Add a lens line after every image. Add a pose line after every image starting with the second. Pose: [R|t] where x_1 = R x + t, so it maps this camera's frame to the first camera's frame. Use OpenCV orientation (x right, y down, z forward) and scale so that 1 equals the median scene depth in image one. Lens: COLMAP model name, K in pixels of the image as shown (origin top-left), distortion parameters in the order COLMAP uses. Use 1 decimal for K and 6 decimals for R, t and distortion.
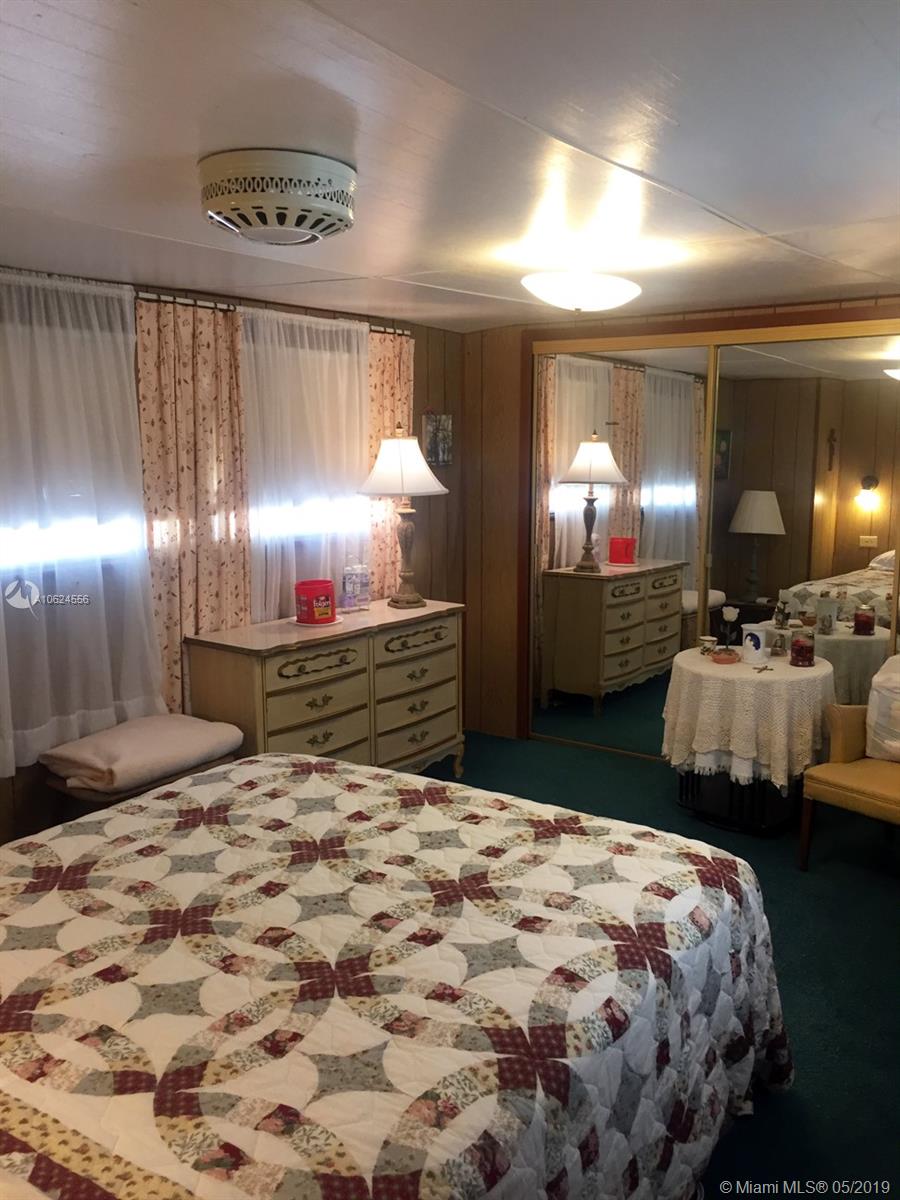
lens RADIAL K [[1029.3, 0, 448.0], [0, 1029.3, 595.5], [0, 0, 1]] dist [0.077350, -0.097902]
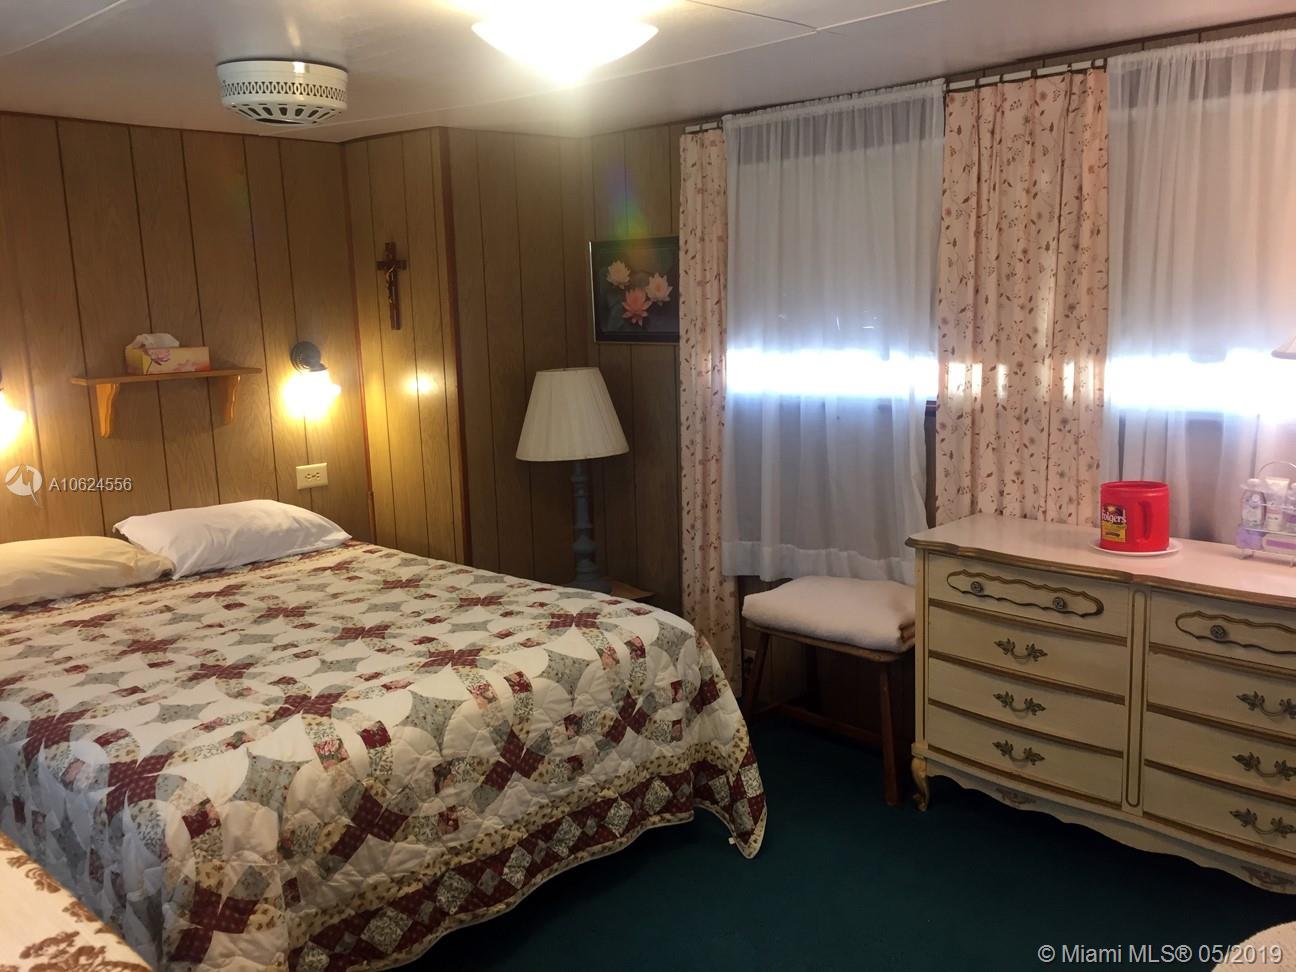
lens RADIAL K [[1111.6, 0, 653.0], [0, 1111.6, 476.2], [0, 0, 1]] dist [0.077350, -0.097902]
pose [[-0.118803, 0.173594, -0.977625, 0.635302], [-0.118309, 0.975109, 0.187525, -0.123143], [0.985844, 0.137940, -0.095308, 0.866512]]
